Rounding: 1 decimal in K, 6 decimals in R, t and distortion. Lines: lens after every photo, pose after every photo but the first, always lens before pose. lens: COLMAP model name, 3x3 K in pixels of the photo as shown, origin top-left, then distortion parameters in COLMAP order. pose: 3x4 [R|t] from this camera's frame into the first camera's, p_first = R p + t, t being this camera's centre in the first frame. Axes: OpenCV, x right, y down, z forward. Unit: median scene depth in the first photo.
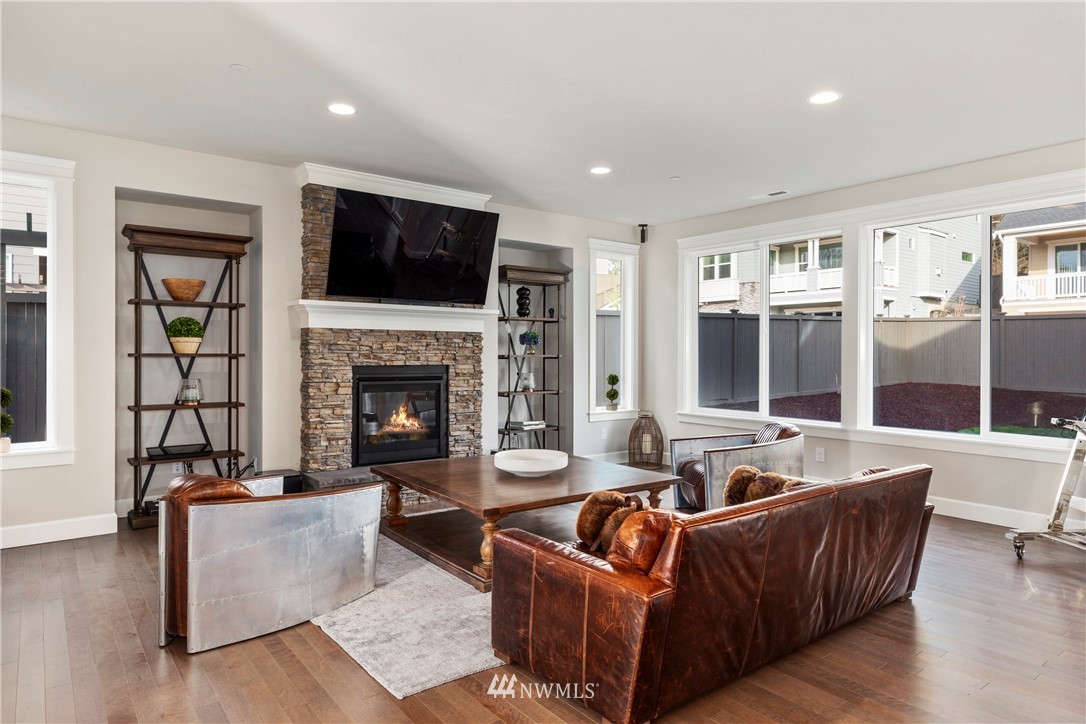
lens RADIAL K [[655.0, 0, 543.0], [0, 655.0, 362.0], [0, 0, 1]] dist [0.006142, 0.001831]
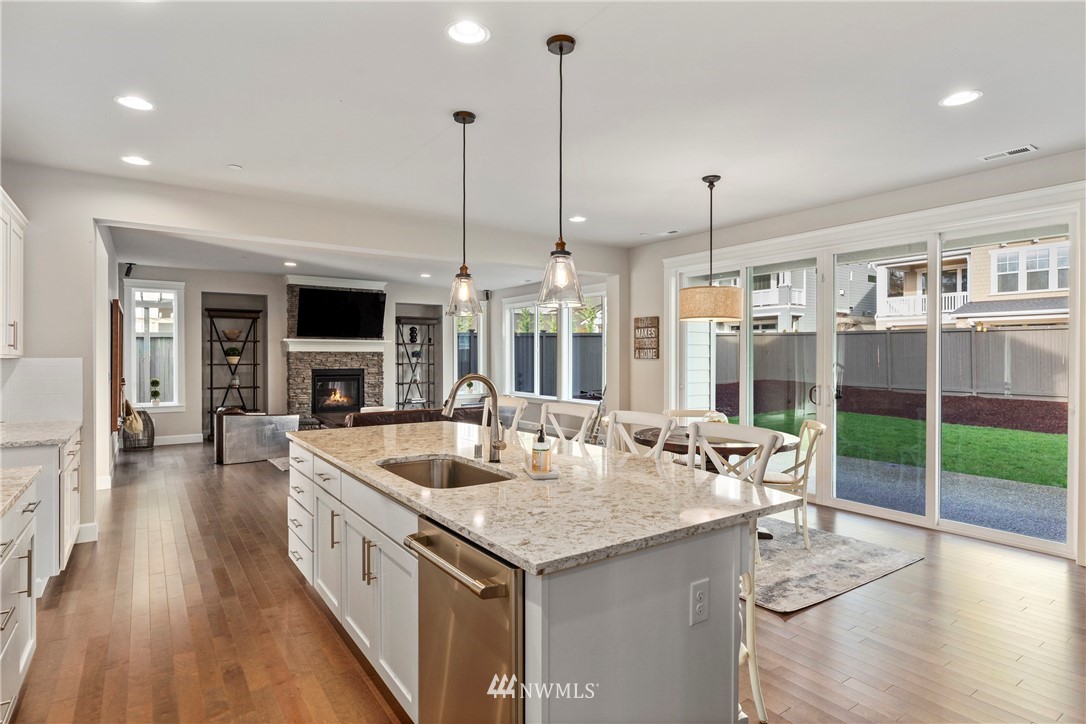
lens RADIAL K [[581.8, 0, 543.7], [0, 581.8, 365.6], [0, 0, 1]] dist [0.000716, -0.000087]
pose [[0.998500, -0.002301, -0.054697, 0.545549], [0.002401, 0.999996, 0.001762, -0.006798], [0.054692, -0.001891, 0.998501, -0.805554]]
